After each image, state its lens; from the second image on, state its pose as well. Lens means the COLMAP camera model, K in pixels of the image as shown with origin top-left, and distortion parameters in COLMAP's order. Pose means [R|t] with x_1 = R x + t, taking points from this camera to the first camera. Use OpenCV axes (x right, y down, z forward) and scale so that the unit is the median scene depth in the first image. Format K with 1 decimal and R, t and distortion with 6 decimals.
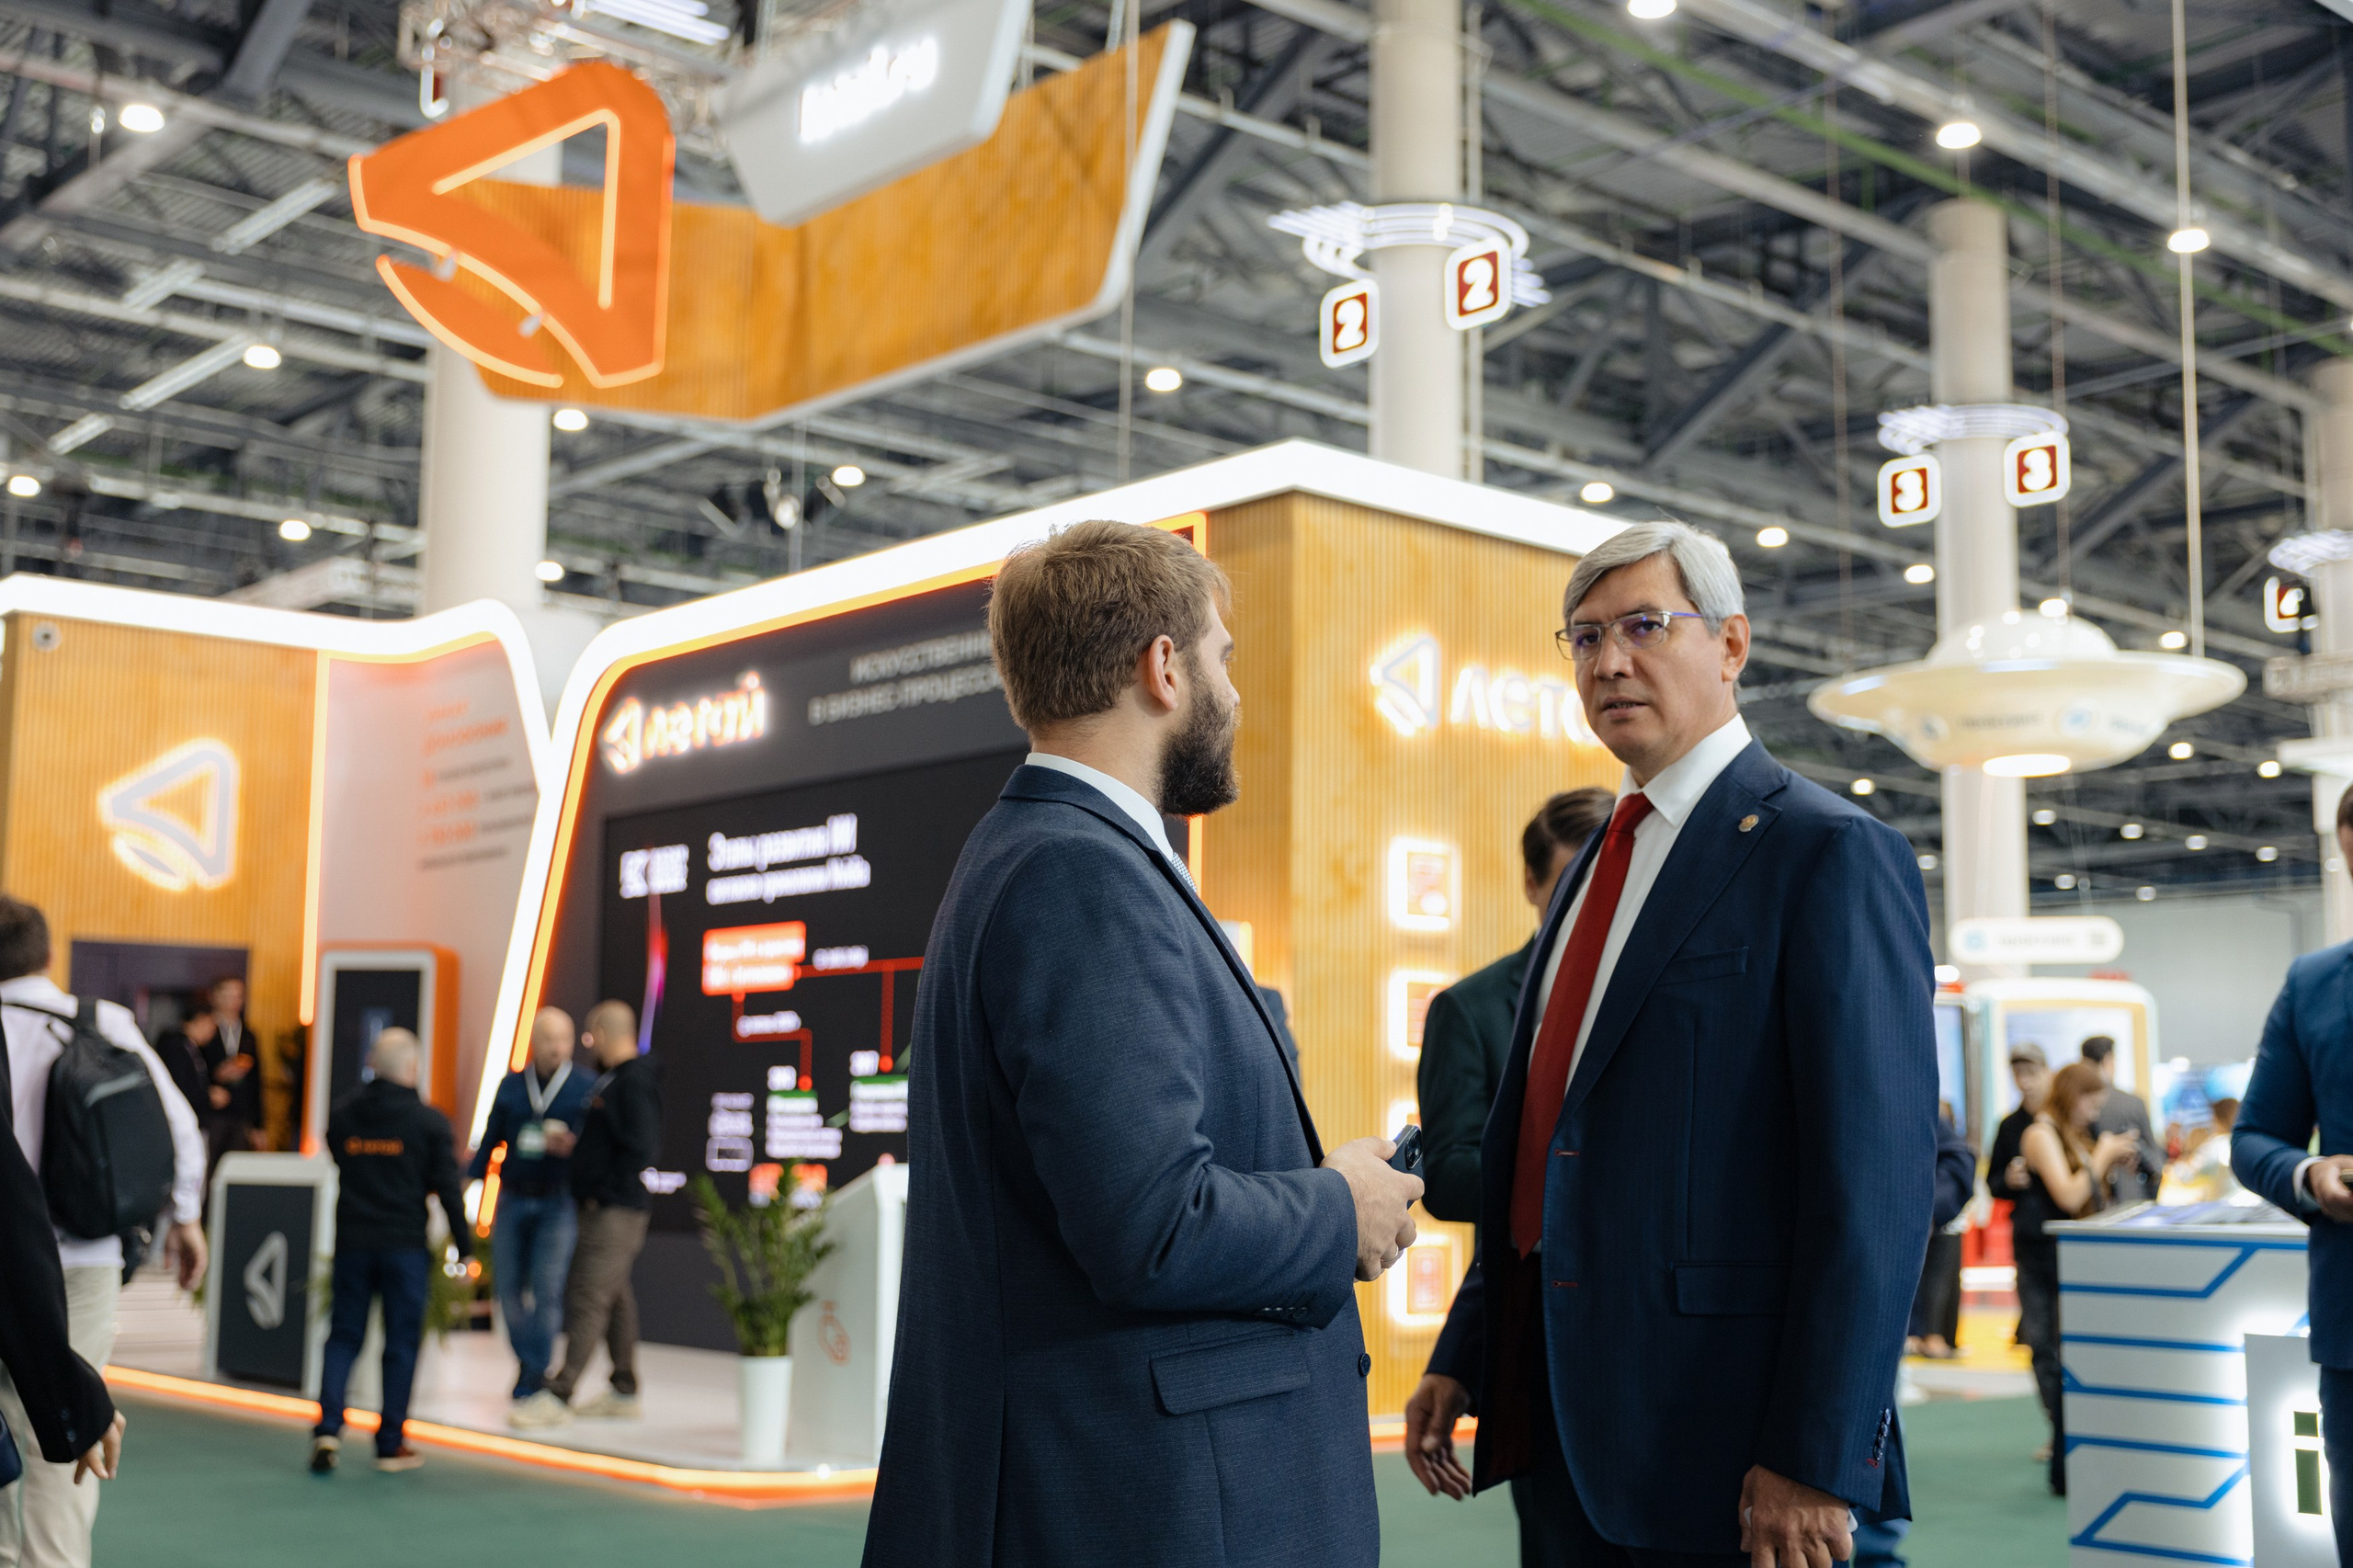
lens RADIAL K [[2773.9, 0, 1177.1], [0, 2773.9, 785.5], [0, 0, 1]] dist [-0.009709, 0.000000]
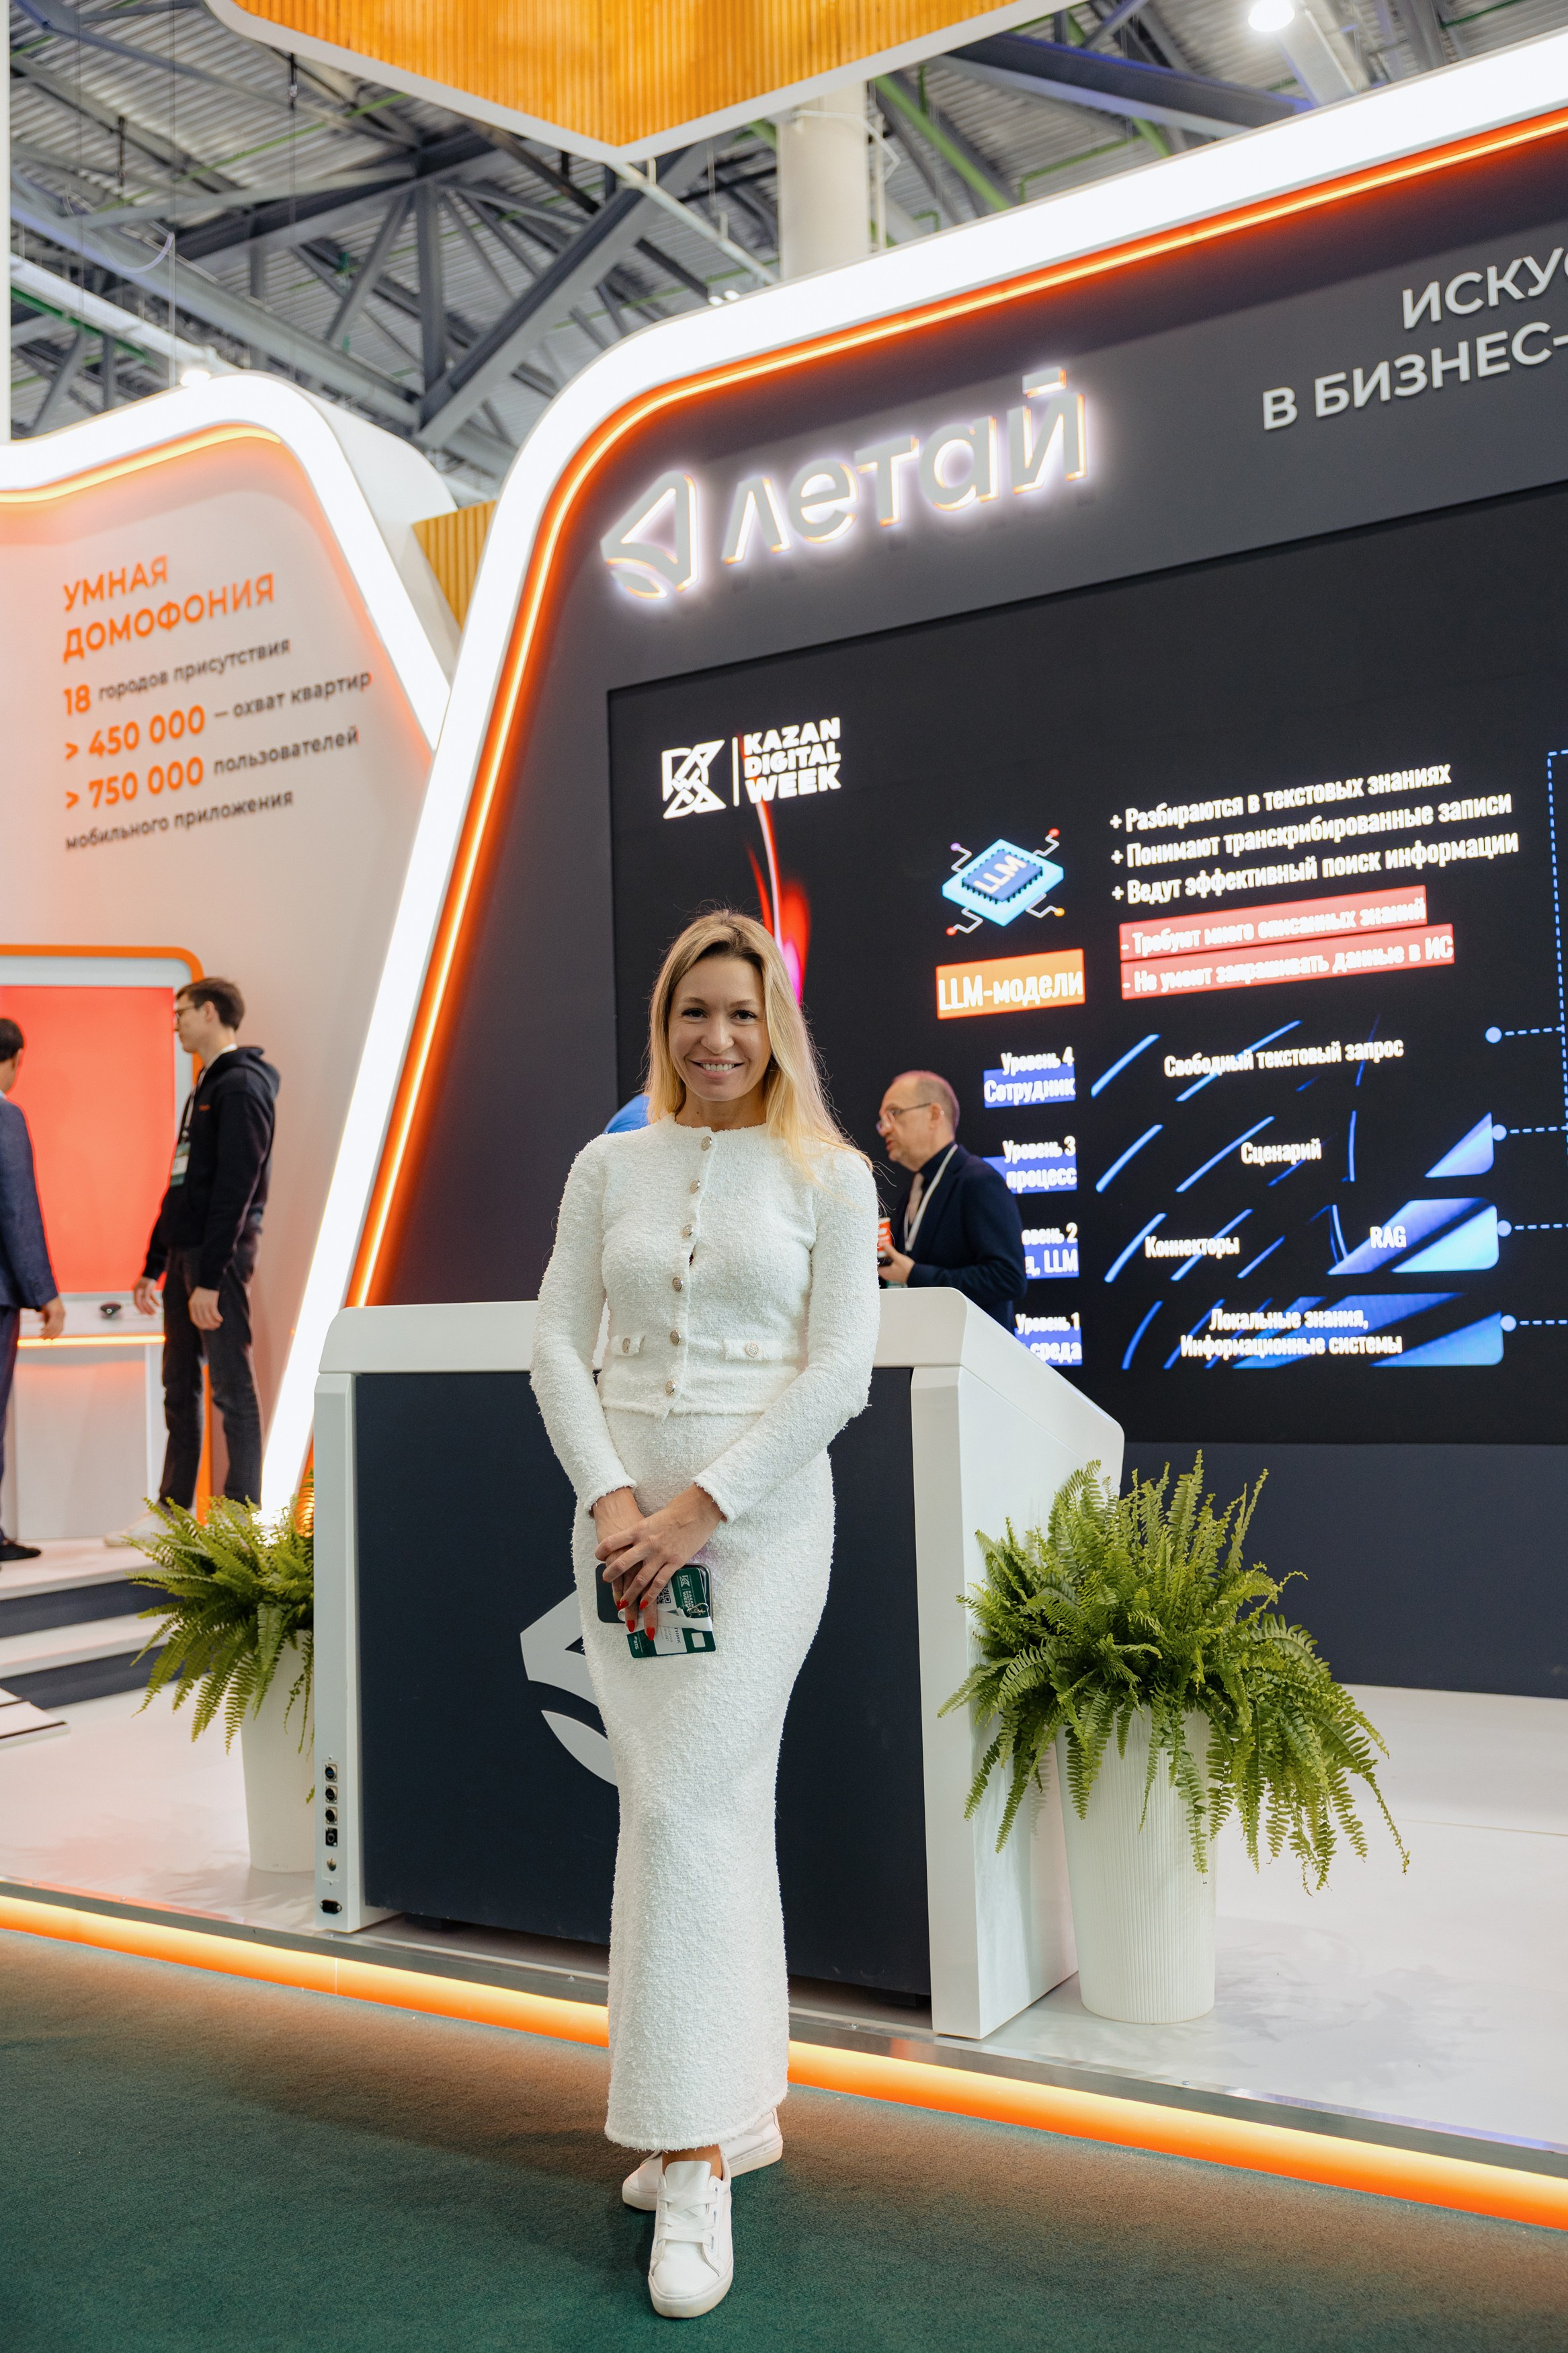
lens RADIAL K [[2044.0, 0, 799.4], [0, 2044.0, 1186.1], [0, 0, 1]] dist [-0.007979, 0.034660]
pose [[0.945667, -0.021592, 0.324418, -0.273172], [-0.001213, 0.997551, 0.069929, 0.072877], [-0.325133, -0.066523, 0.943326, 0.534272]]
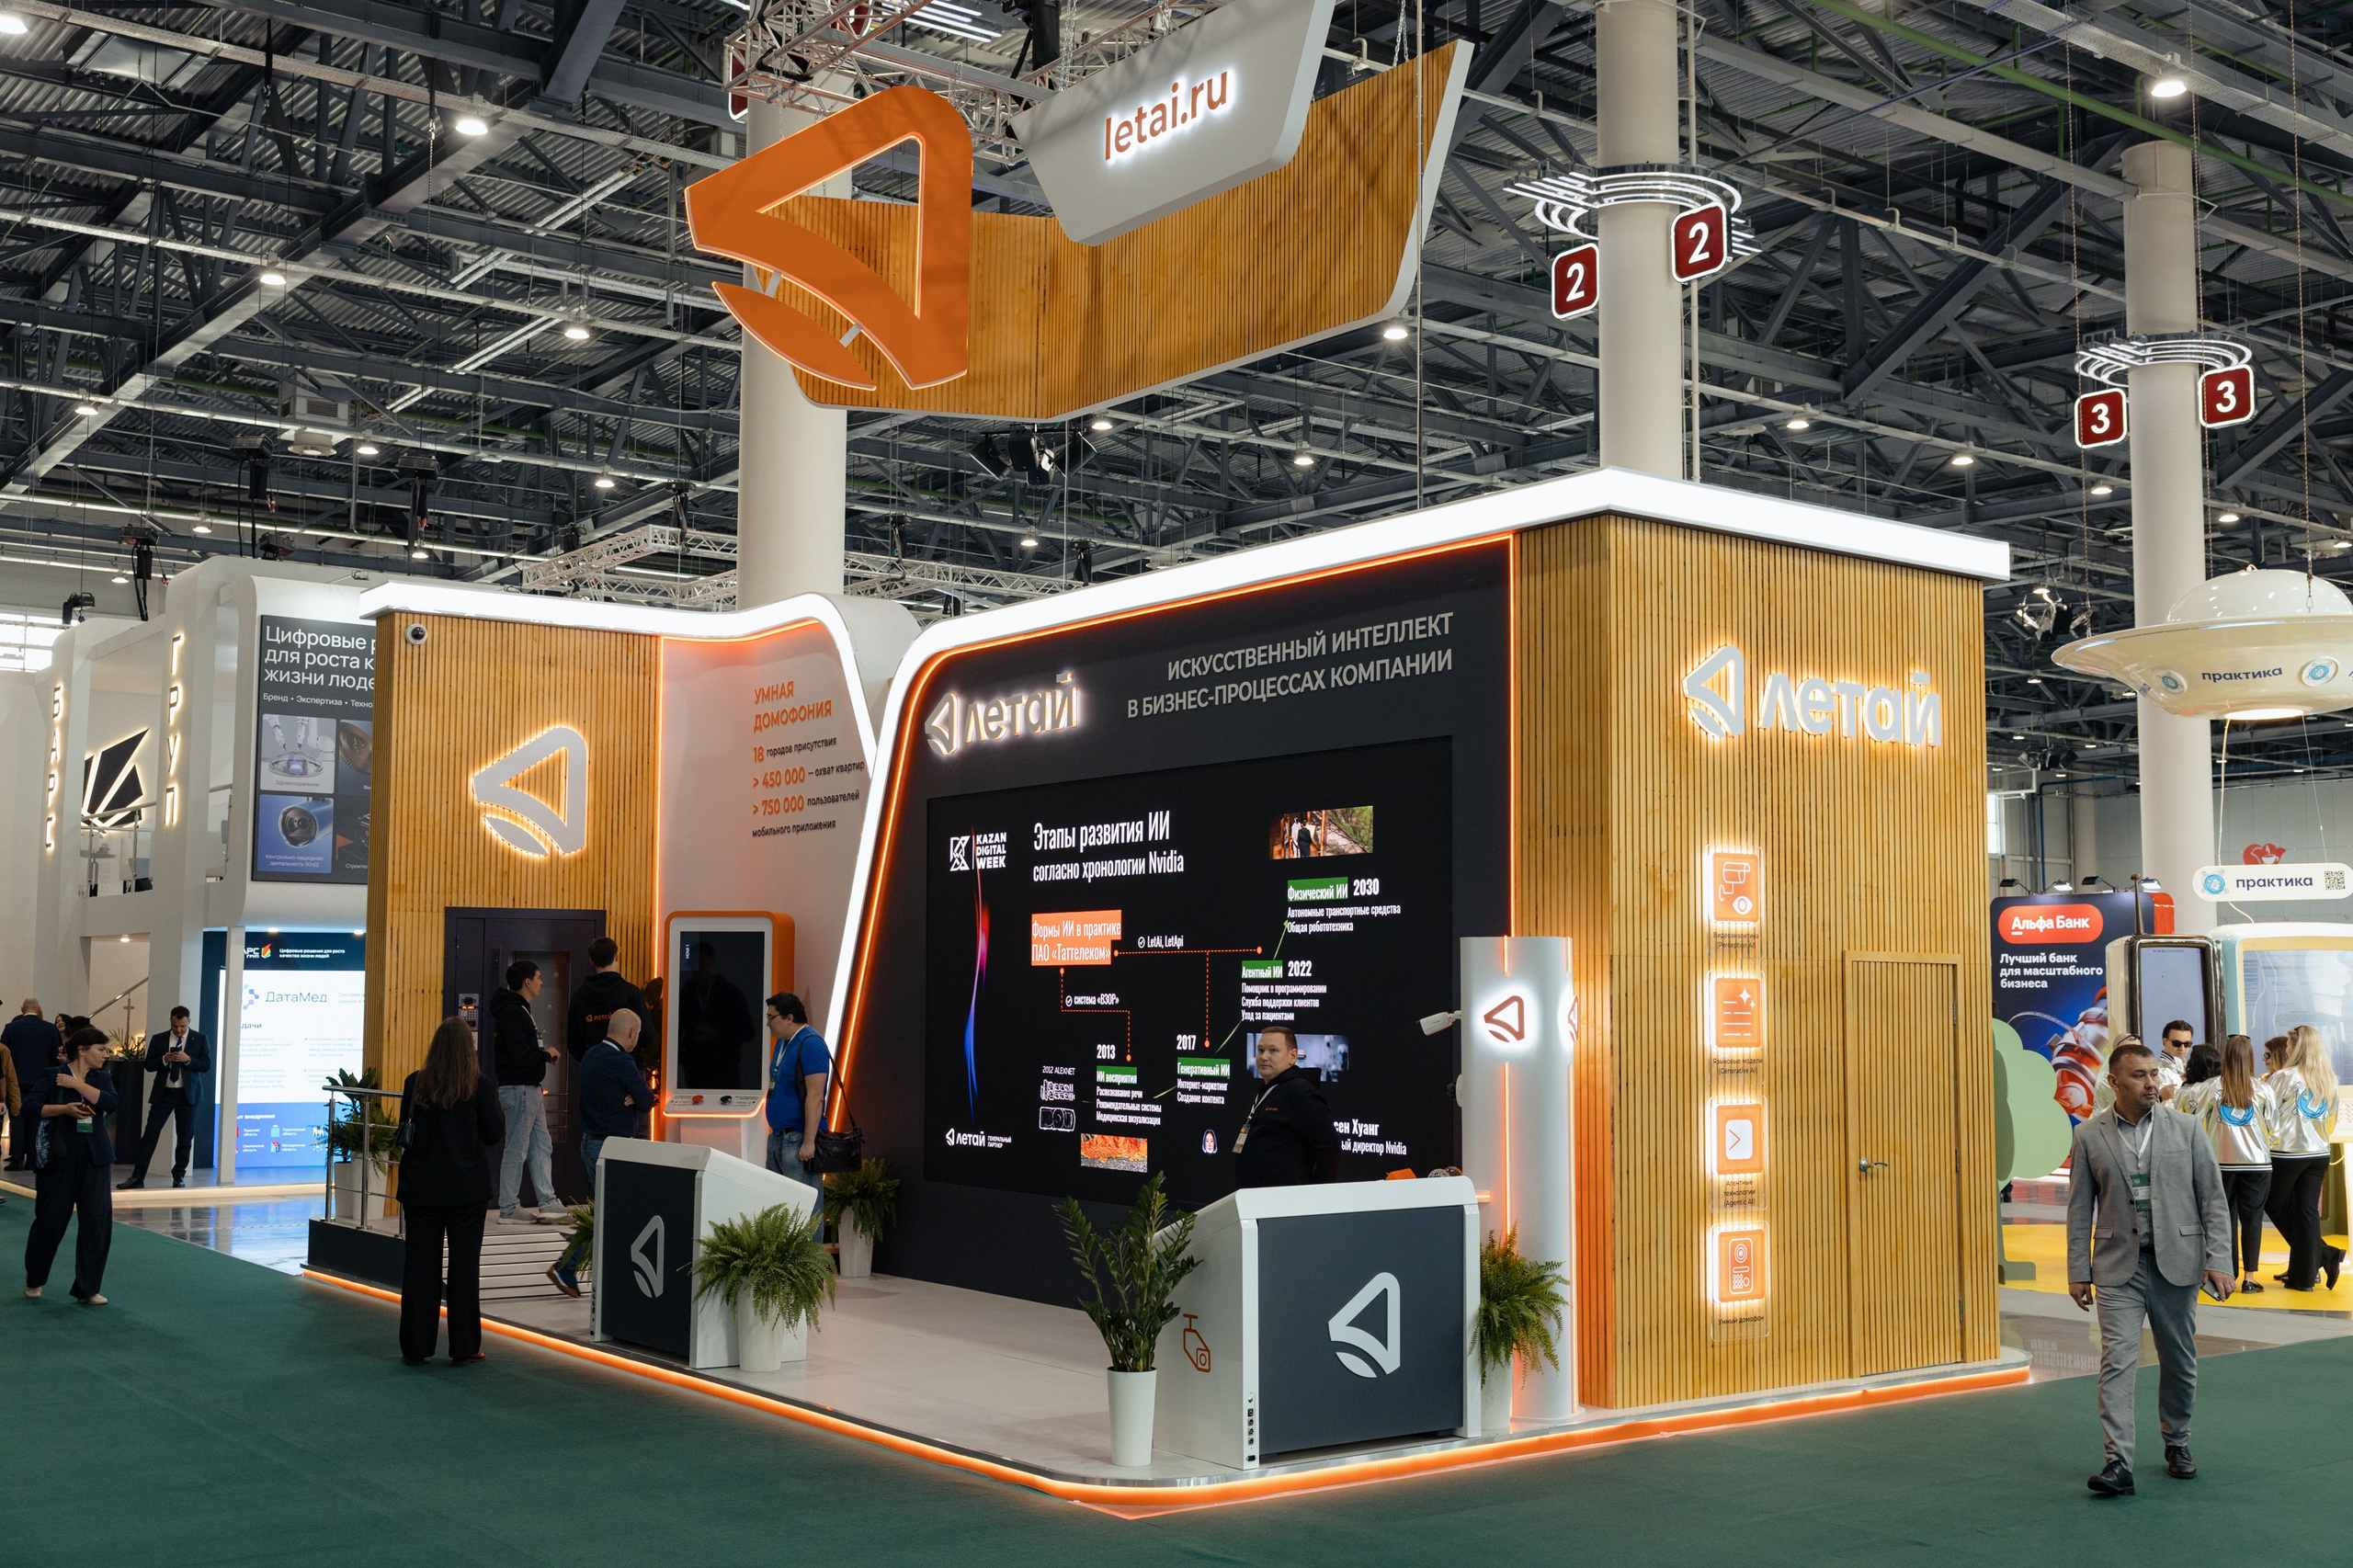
lens RADIAL K [[2502.0, 0, 1166.8], [0, 2502.0, 783.3], [0, 0, 1]] dist [-0.014974, 0.000000]
pose [[0.996529, -0.011576, -0.082436, -0.030553], [0.015289, 0.998890, 0.044552, -0.032728], [0.081829, -0.045657, 0.995600, 0.035387]]
